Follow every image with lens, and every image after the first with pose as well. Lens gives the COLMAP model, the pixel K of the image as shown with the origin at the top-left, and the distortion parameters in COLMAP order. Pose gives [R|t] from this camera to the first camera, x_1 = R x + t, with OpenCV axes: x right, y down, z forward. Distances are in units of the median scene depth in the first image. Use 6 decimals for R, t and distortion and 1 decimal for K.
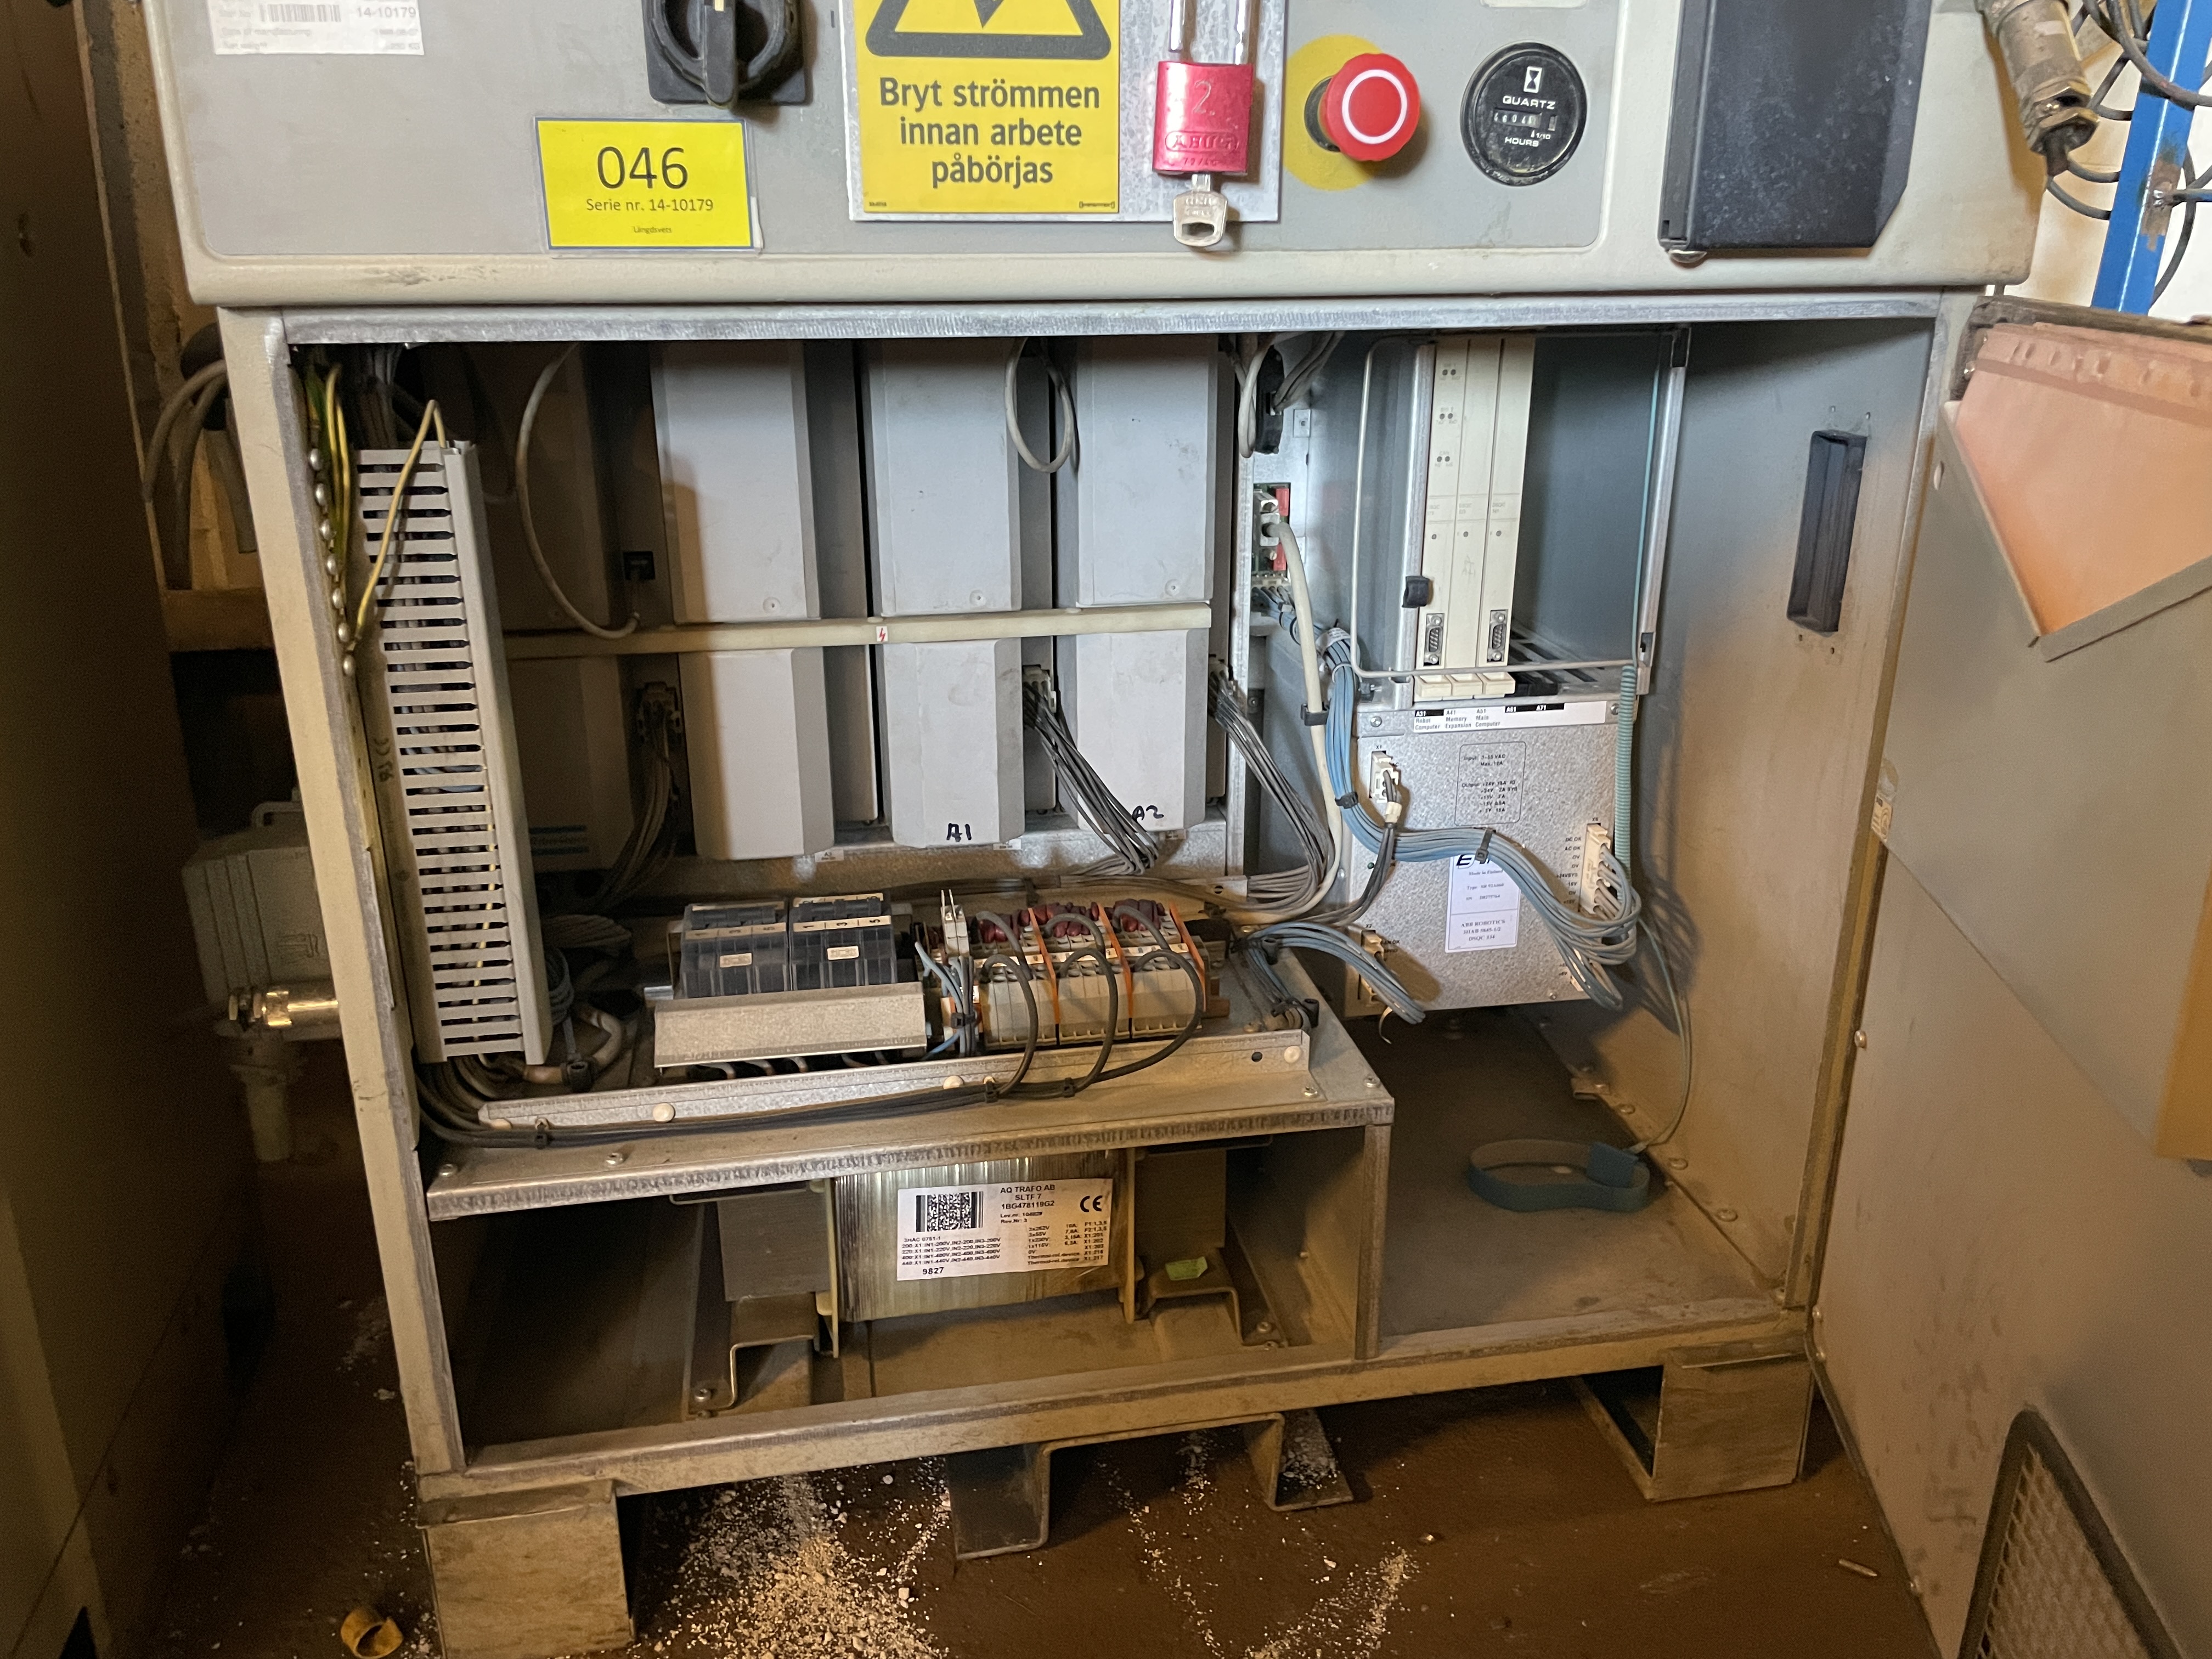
lens RADIAL K [[1679.4, 0, 1134.2], [0, 1679.4, 830.9], [0, 0, 1]] dist [0.074389, -0.122058]
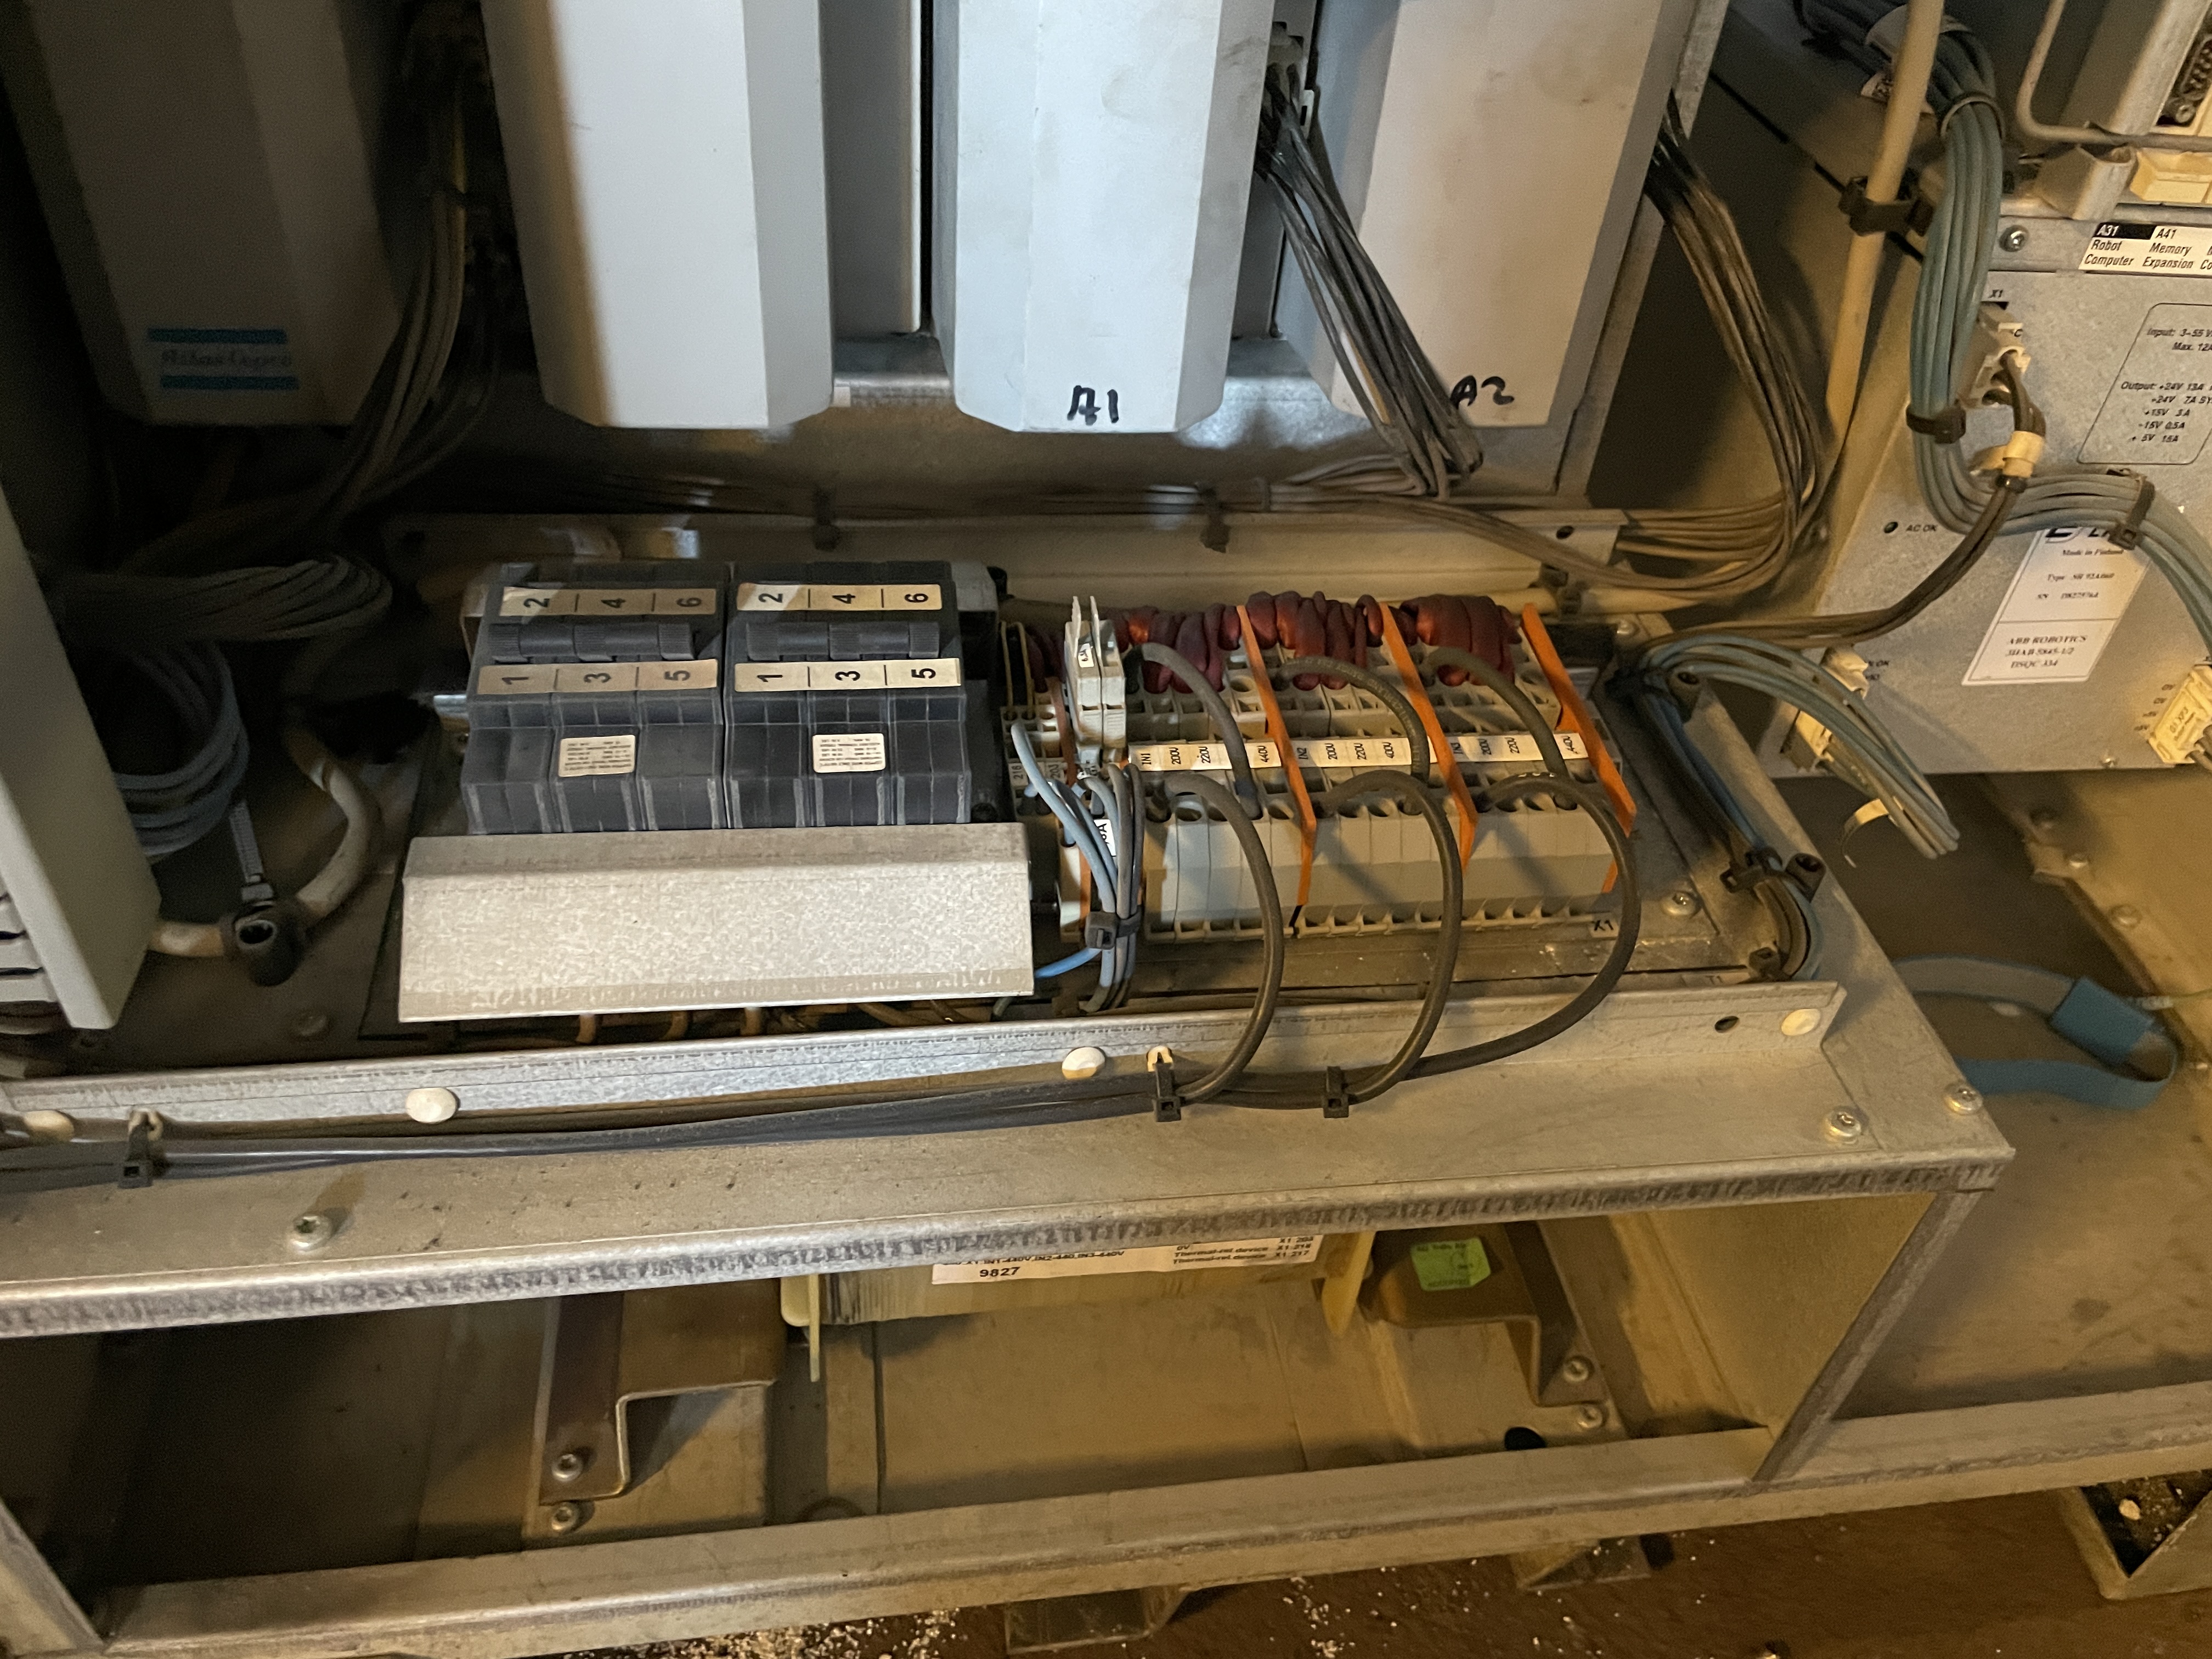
lens RADIAL K [[1679.4, 0, 1134.2], [0, 1679.4, 830.9], [0, 0, 1]] dist [0.074389, -0.122058]
pose [[0.995815, 0.088141, 0.024178, -0.104553], [-0.090870, 0.926445, 0.365297, -0.070254], [0.009798, -0.365965, 0.930577, 0.568701]]
